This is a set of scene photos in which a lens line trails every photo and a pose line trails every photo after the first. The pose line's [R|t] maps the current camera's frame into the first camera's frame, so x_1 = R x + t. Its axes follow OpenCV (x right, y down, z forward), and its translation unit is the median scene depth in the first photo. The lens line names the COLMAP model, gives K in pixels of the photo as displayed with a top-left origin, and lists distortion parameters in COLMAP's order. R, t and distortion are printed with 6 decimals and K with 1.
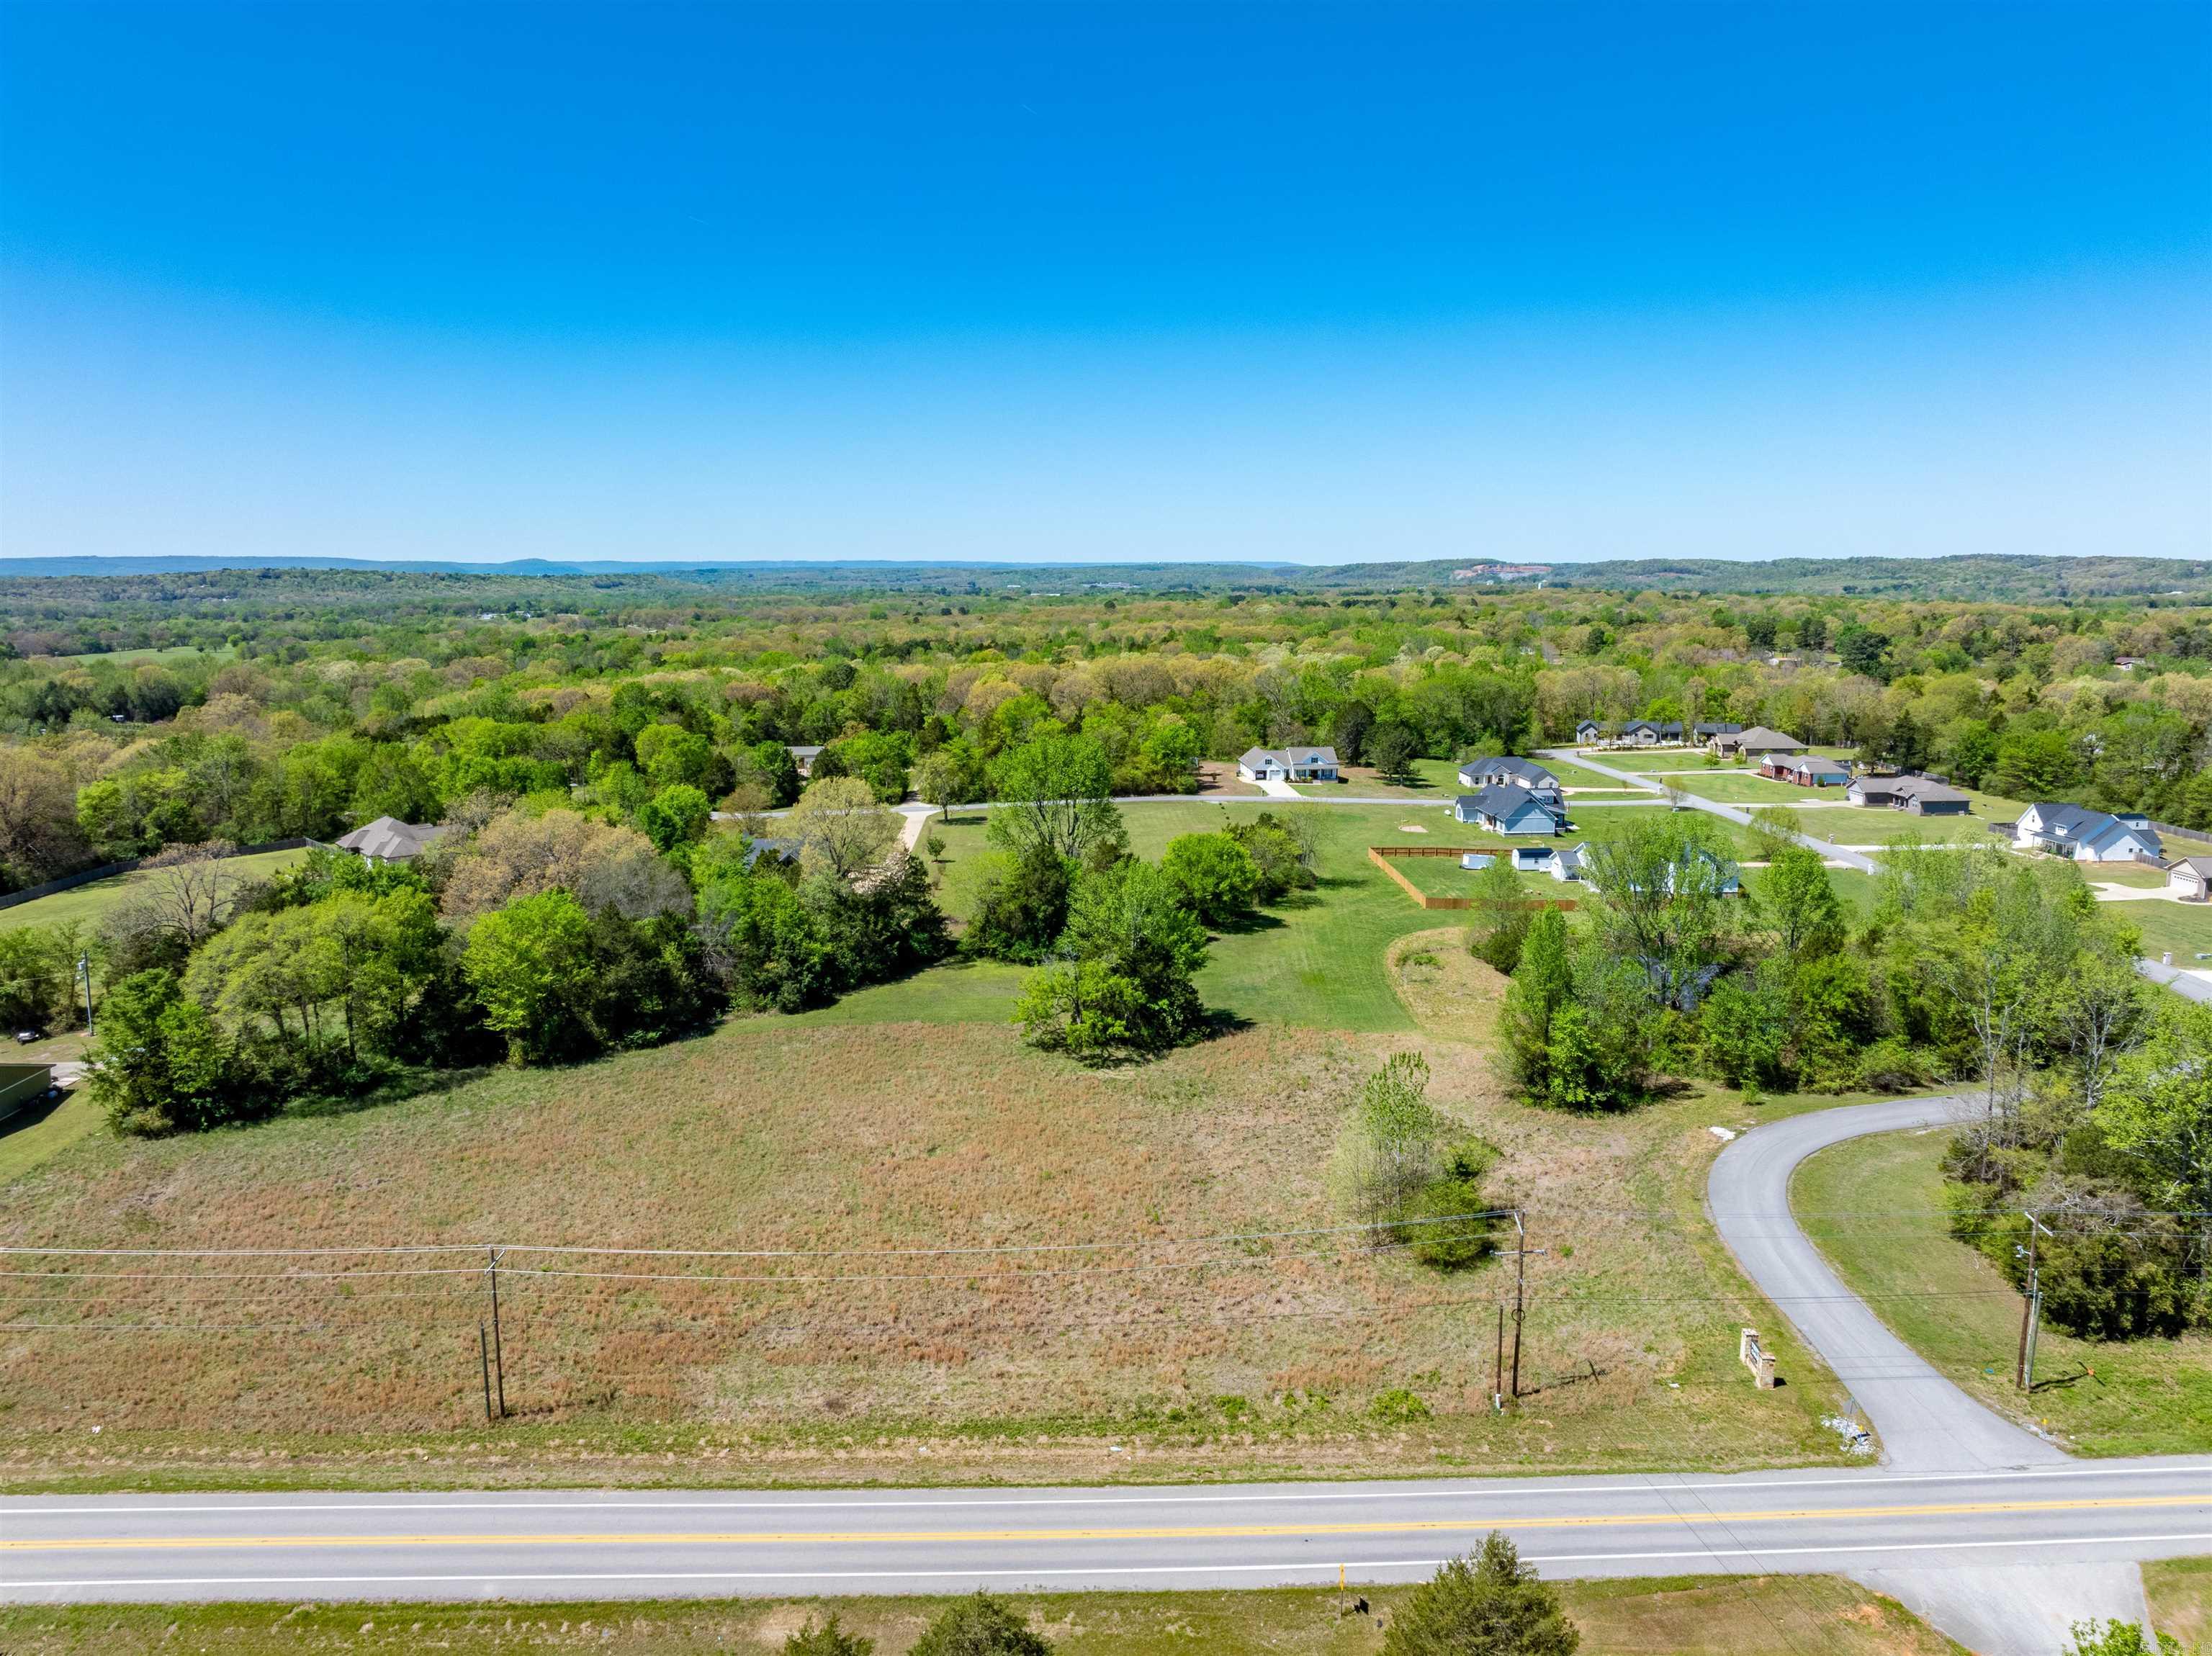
lens RADIAL K [[1559.7, 0, 1112.6], [0, 1559.7, 830.5], [0, 0, 1]] dist [-0.044957, 0.034454]
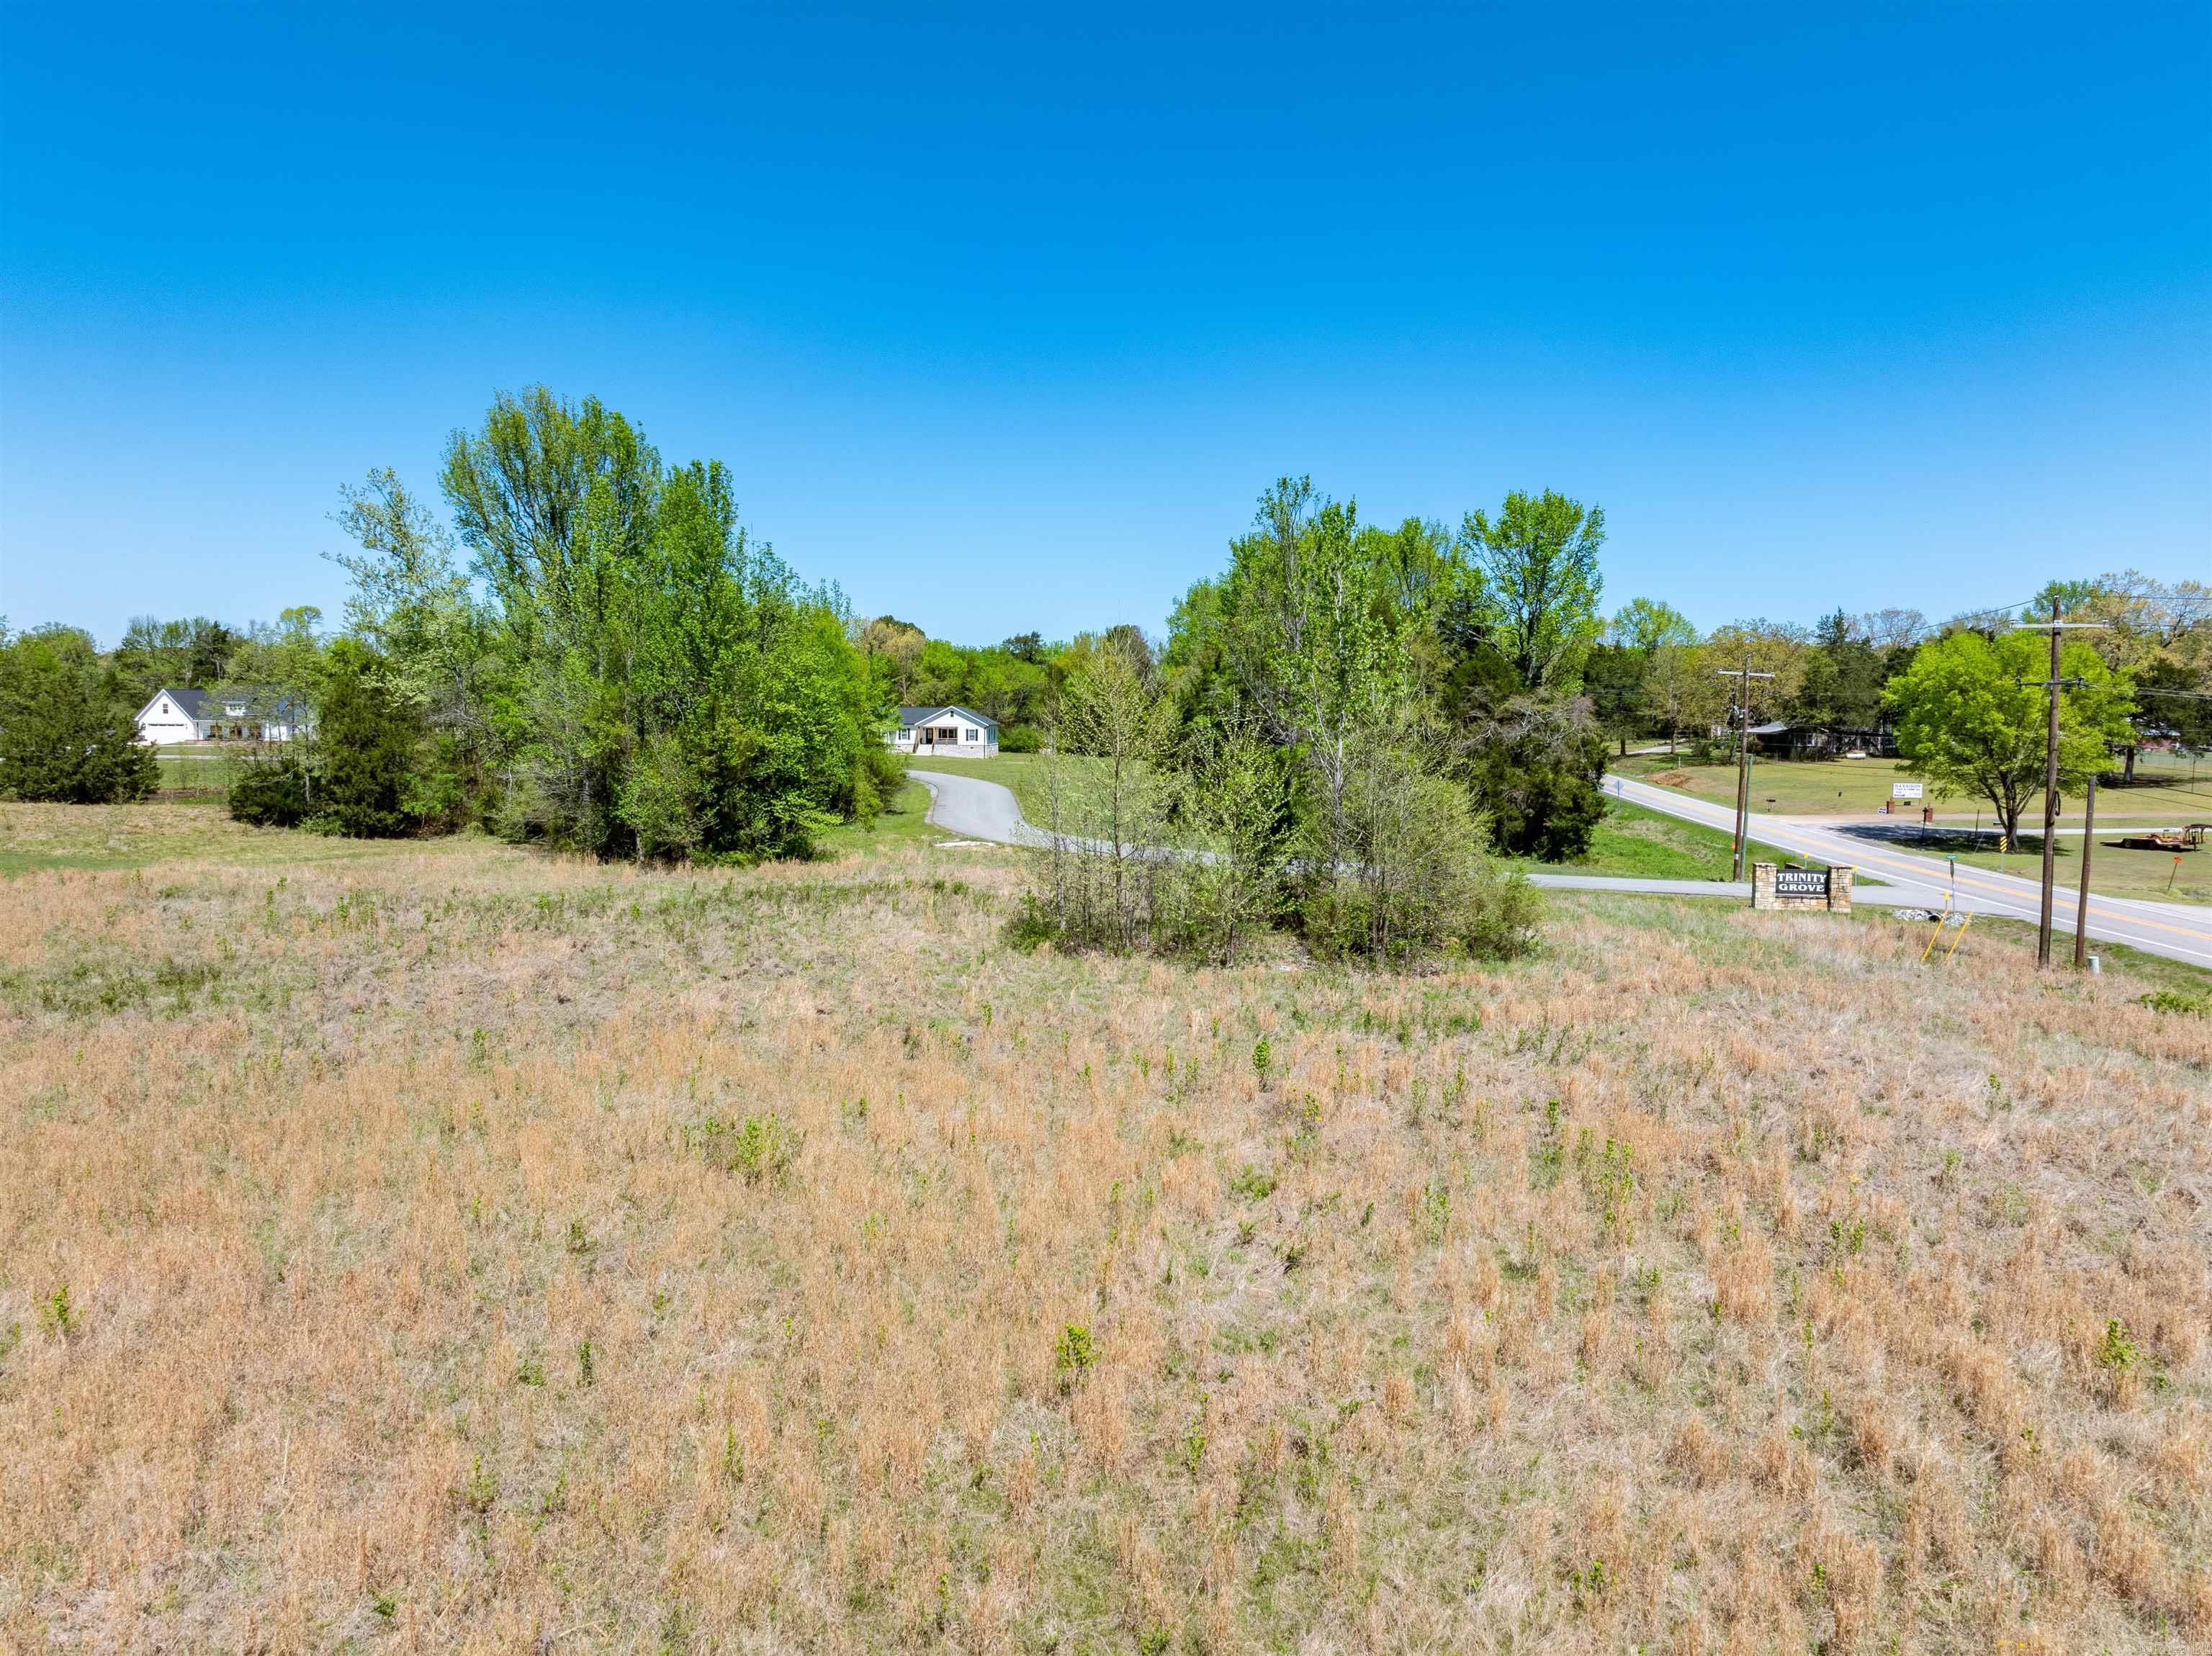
lens RADIAL K [[1559.7, 0, 1116.0], [0, 1559.7, 821.4], [0, 0, 1]] dist [-0.044957, 0.034454]
pose [[0.123234, -0.066840, 0.990124, -0.198258], [0.158743, 0.986209, 0.046818, 0.160593], [-0.979599, 0.151406, 0.132145, 0.822331]]
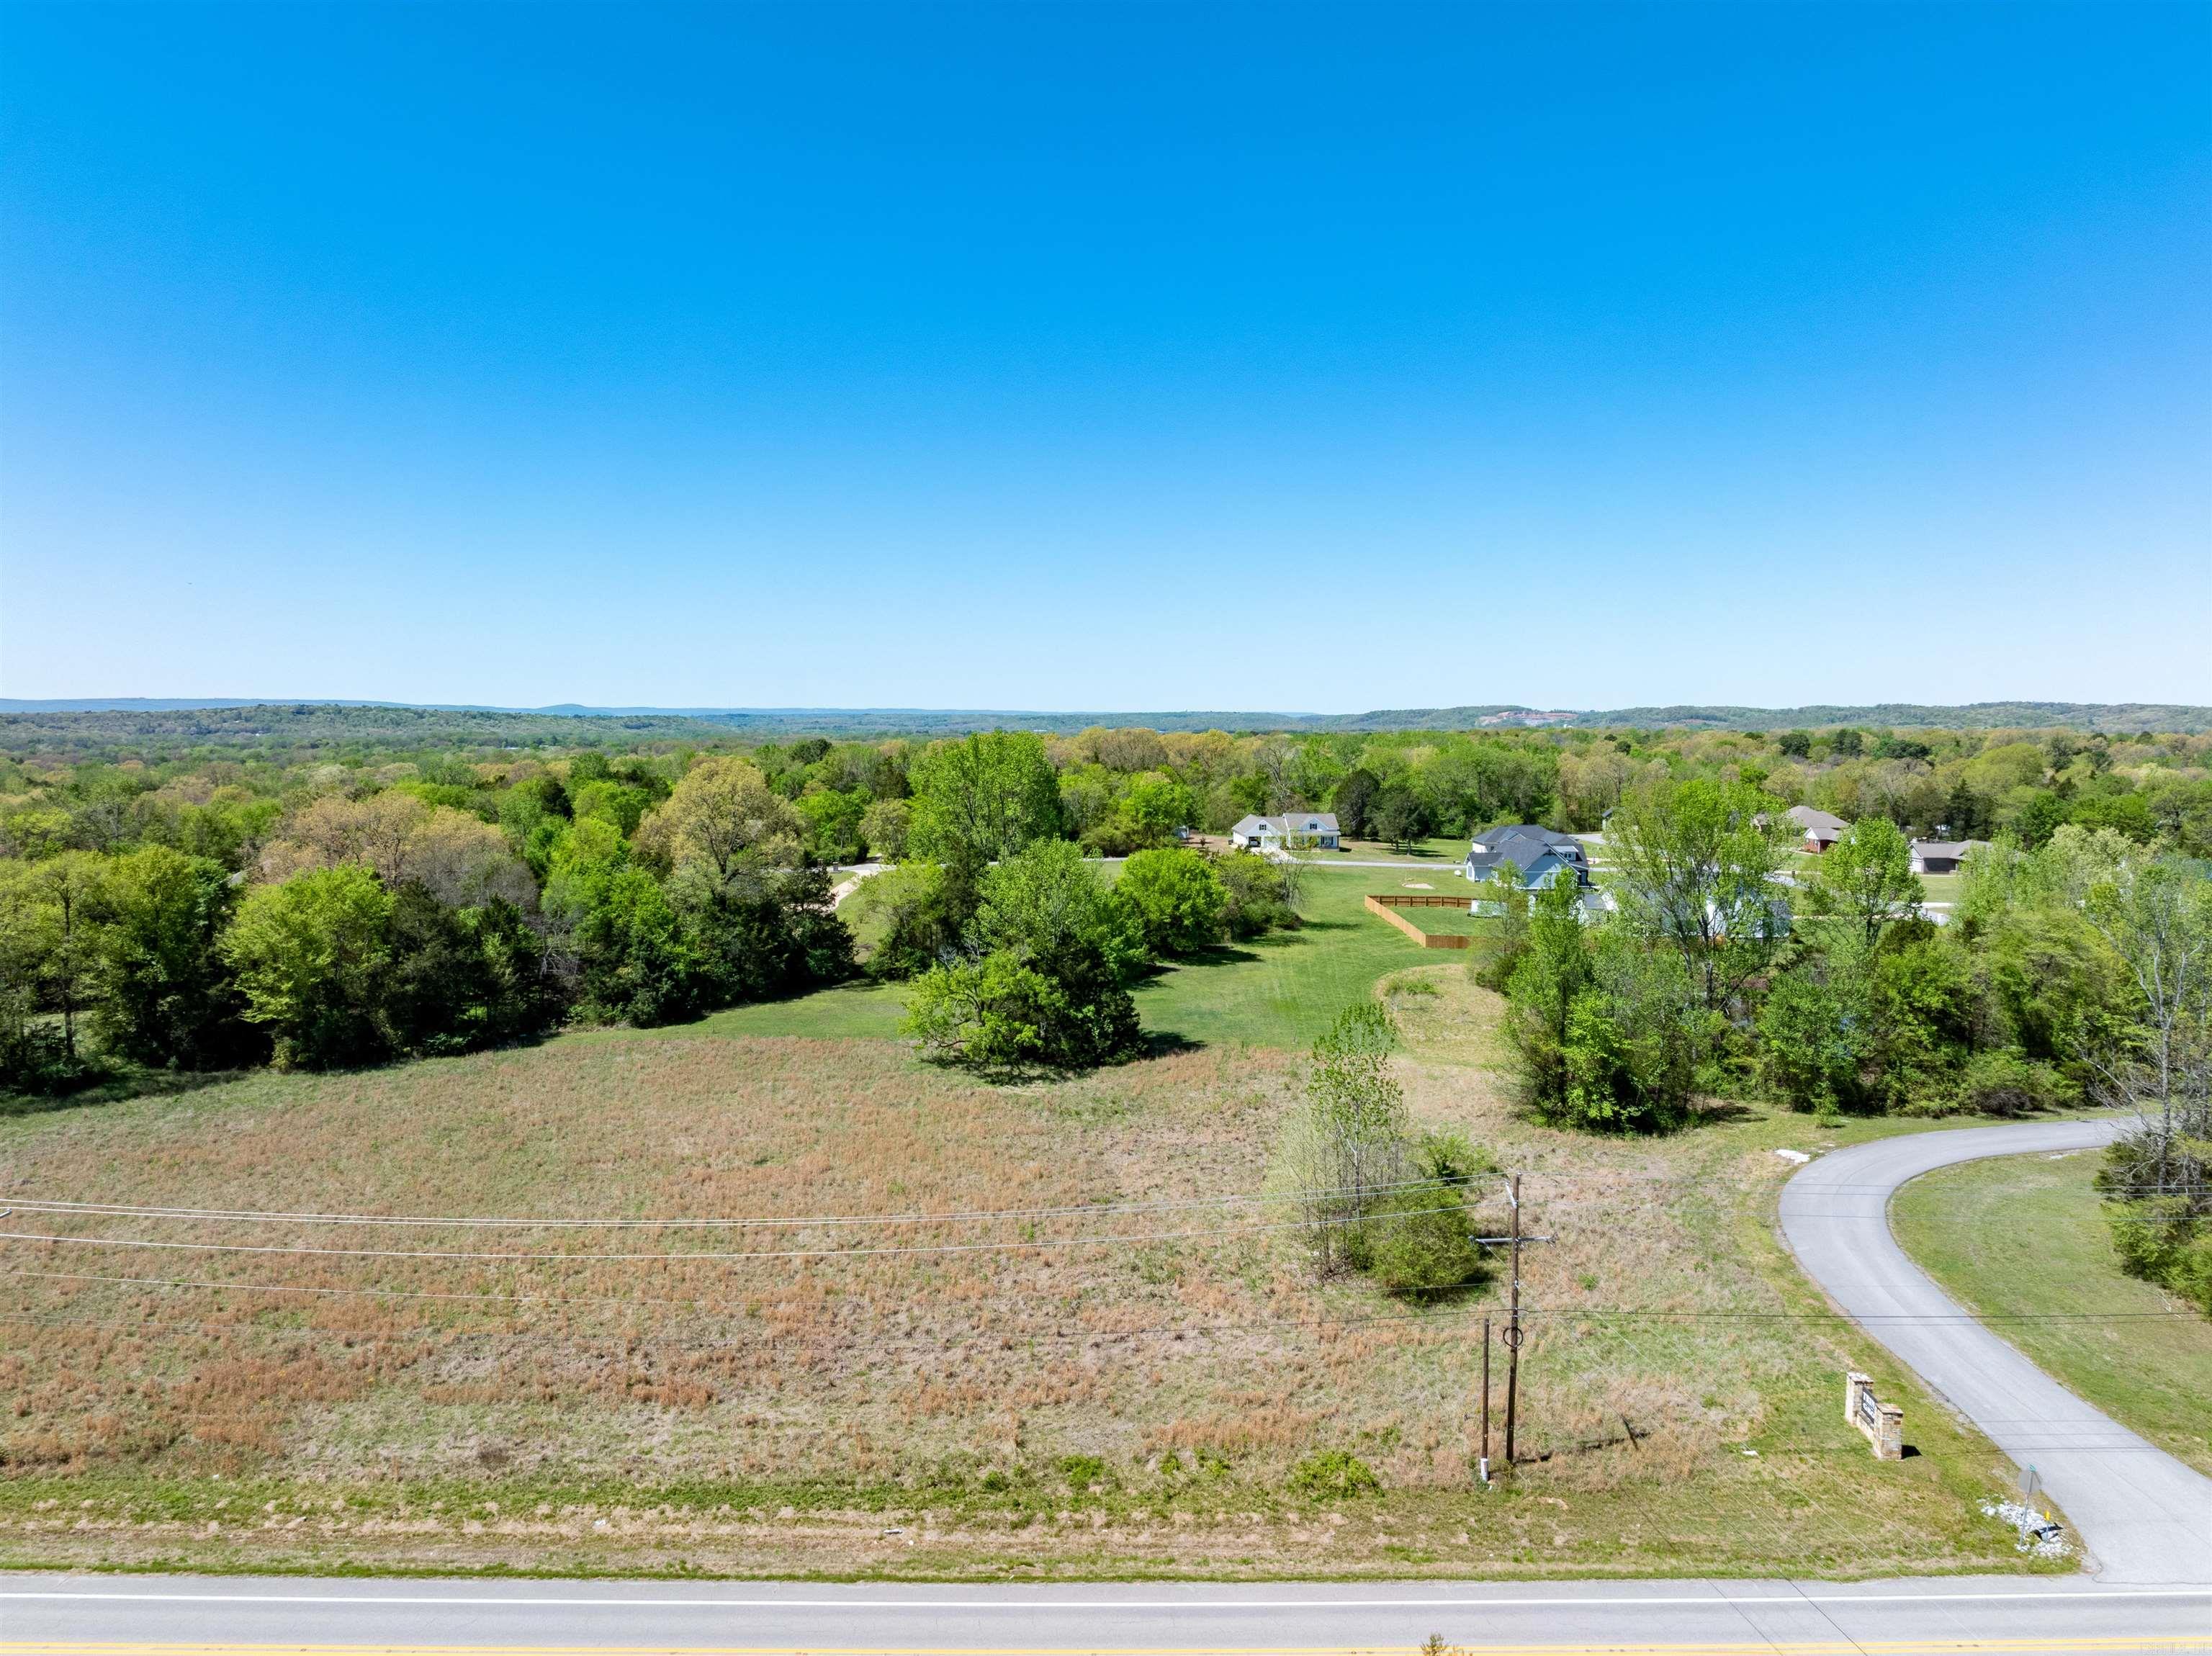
lens RADIAL K [[1559.7, 0, 1112.2], [0, 1559.7, 821.0], [0, 0, 1]] dist [-0.044957, 0.034454]
pose [[0.999806, 0.007177, -0.018318, 0.066008], [-0.009009, 0.994747, -0.101968, 0.106734], [0.017490, 0.102113, 0.994619, 0.205406]]
